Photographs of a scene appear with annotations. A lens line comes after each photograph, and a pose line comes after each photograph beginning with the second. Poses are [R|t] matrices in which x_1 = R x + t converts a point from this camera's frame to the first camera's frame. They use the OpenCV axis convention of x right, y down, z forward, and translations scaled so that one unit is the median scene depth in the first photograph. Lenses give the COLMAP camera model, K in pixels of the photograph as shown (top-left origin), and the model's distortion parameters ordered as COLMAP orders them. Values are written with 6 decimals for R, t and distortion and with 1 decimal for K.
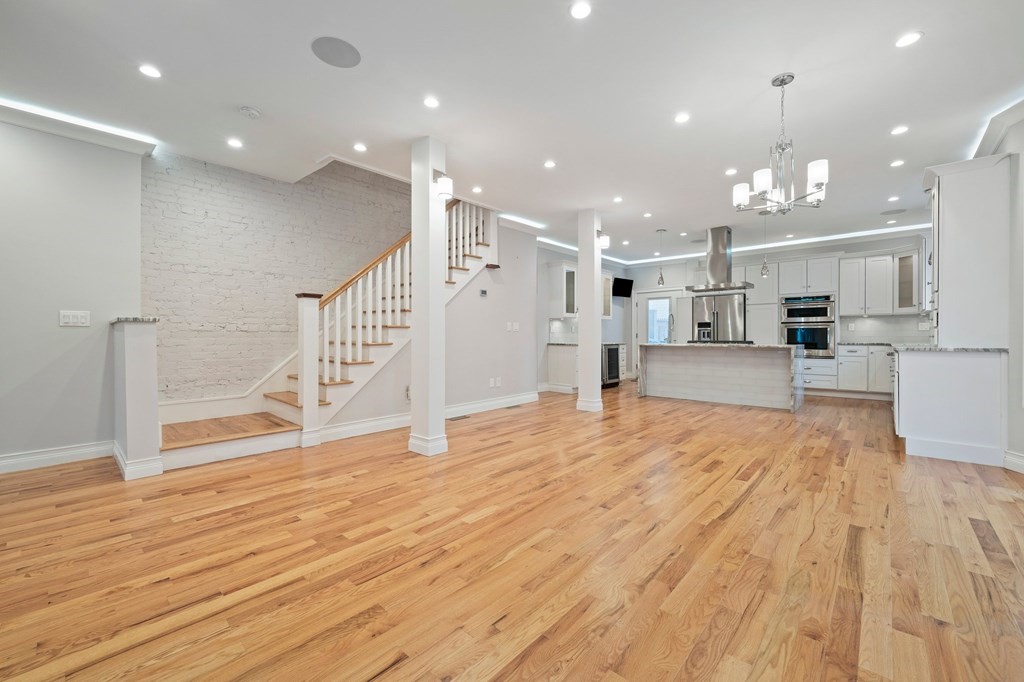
lens RADIAL K [[412.0, 0, 514.0], [0, 412.0, 339.0], [0, 0, 1]] dist [-0.000824, -0.000095]
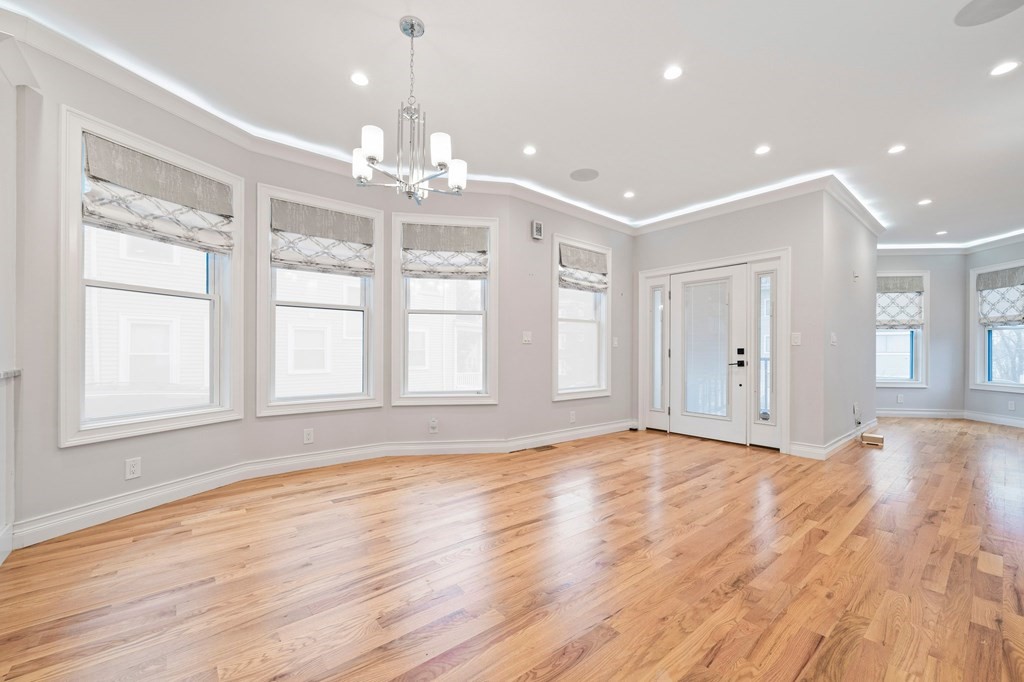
lens RADIAL K [[408.1, 0, 512.6], [0, 408.1, 350.4], [0, 0, 1]] dist [-0.000109, -0.000063]
pose [[-0.988990, -0.004324, 0.147920, 0.143544], [-0.003897, 0.999987, 0.003177, -0.007000], [-0.147932, 0.002566, -0.988994, 0.728403]]
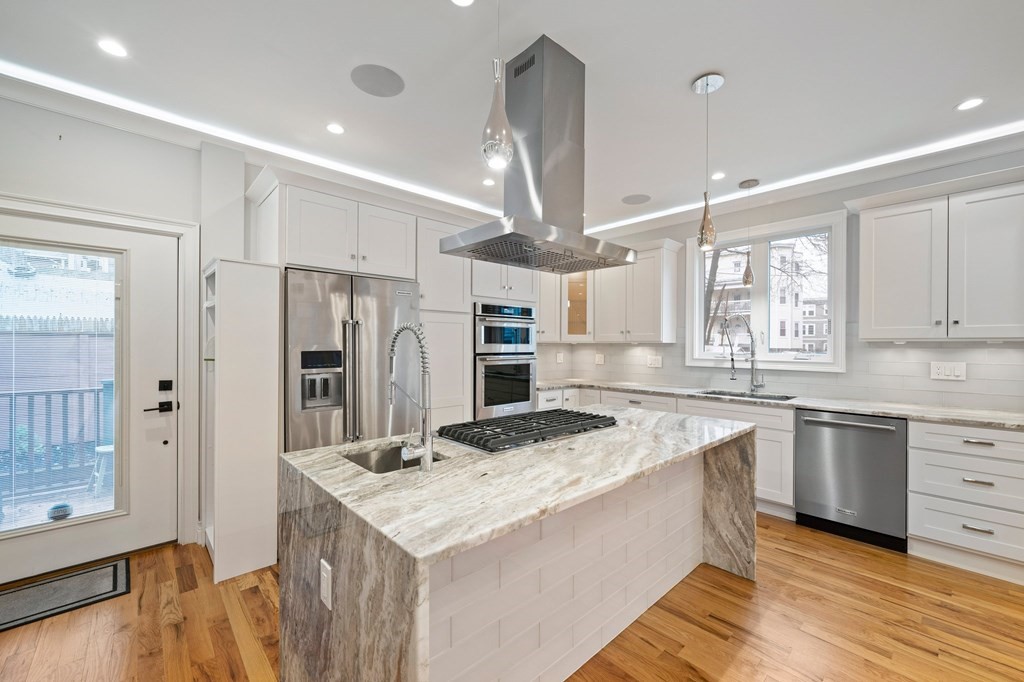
lens RADIAL K [[408.1, 0, 514.3], [0, 408.1, 344.3], [0, 0, 1]] dist [-0.000293, -0.000115]
pose [[0.089537, 0.001773, 0.995982, 0.185850], [0.000626, 0.999998, -0.001837, -0.054782], [-0.995983, 0.000788, 0.089536, 0.997010]]
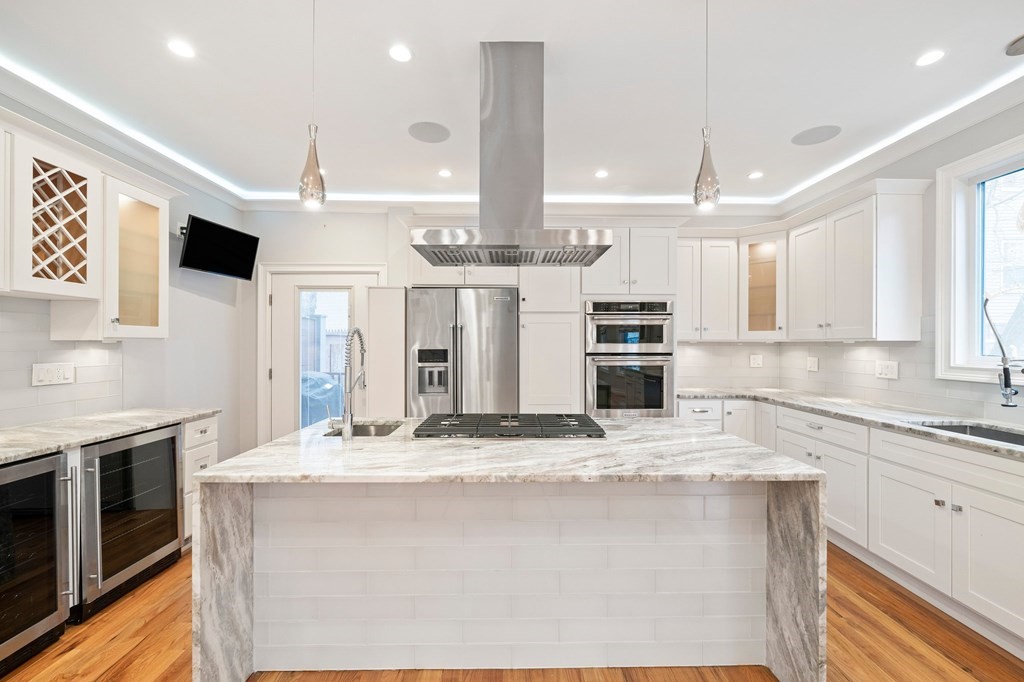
lens RADIAL K [[413.1, 0, 515.3], [0, 413.1, 341.7], [0, 0, 1]] dist [-0.000157, -0.000232]
pose [[0.733127, 0.004826, 0.680075, 0.287867], [0.001772, 0.999958, -0.009006, -0.053956], [-0.680090, 0.007808, 0.733087, 0.771040]]
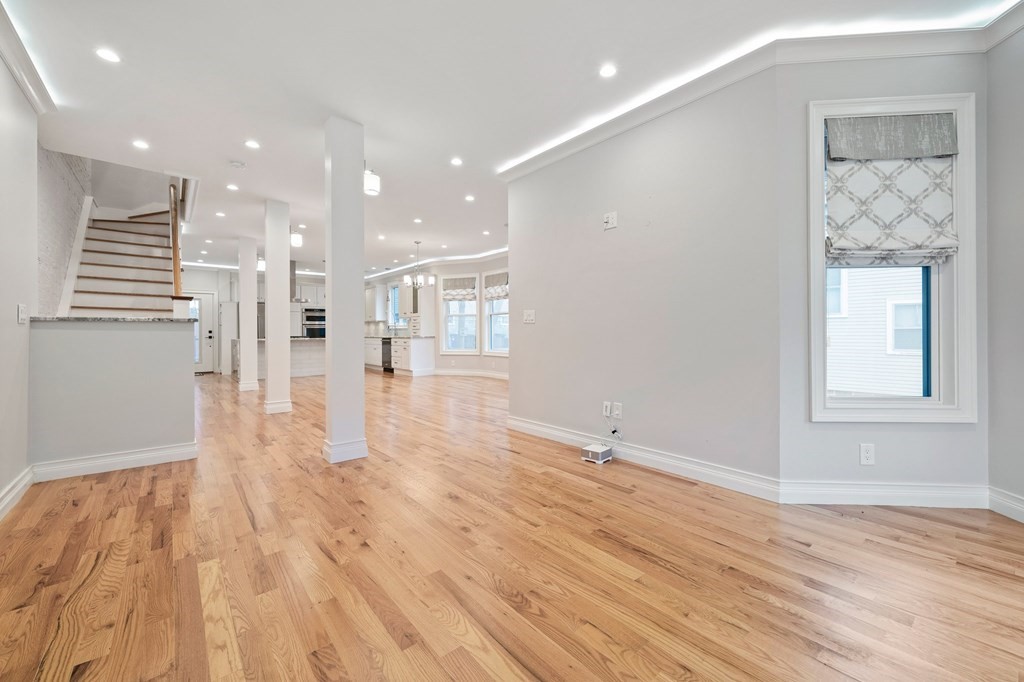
lens RADIAL K [[413.8, 0, 516.7], [0, 413.8, 330.5], [0, 0, 1]] dist [-0.001236, -0.000164]
pose [[0.140592, 0.002117, 0.990065, -0.866109], [0.010059, 0.999943, -0.003566, -0.002917], [-0.990017, 0.010461, 0.140562, -0.027689]]
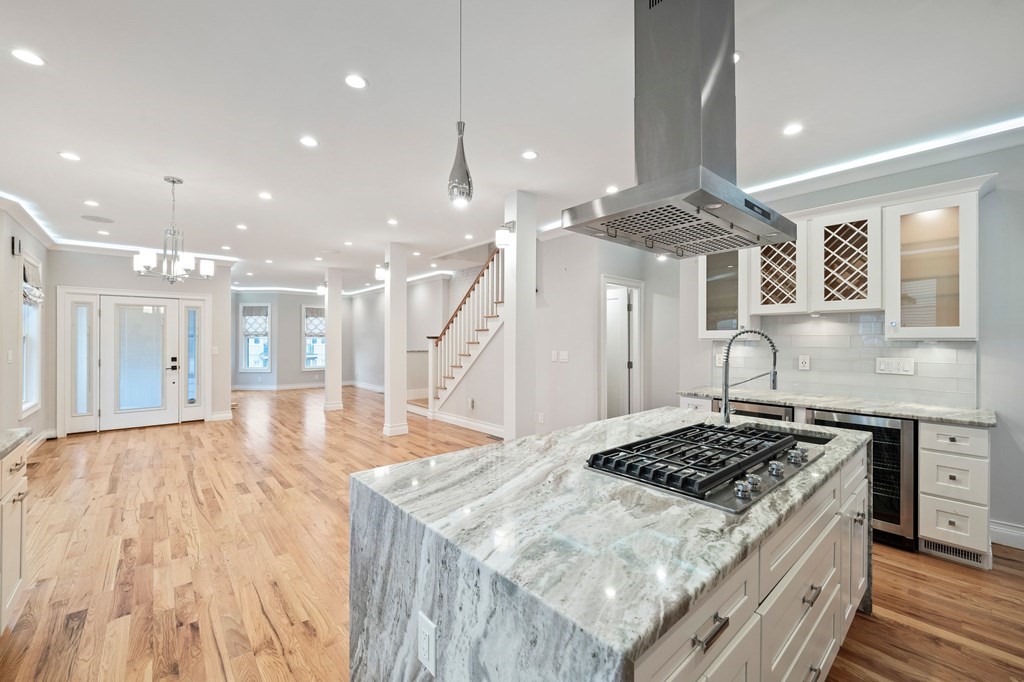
lens RADIAL K [[413.1, 0, 515.3], [0, 413.1, 341.7], [0, 0, 1]] dist [-0.000157, -0.000232]
pose [[-0.116430, 0.004652, -0.993188, 0.758798], [-0.006200, 0.999966, 0.005411, -0.057705], [0.993180, 0.006787, -0.116397, 0.928728]]
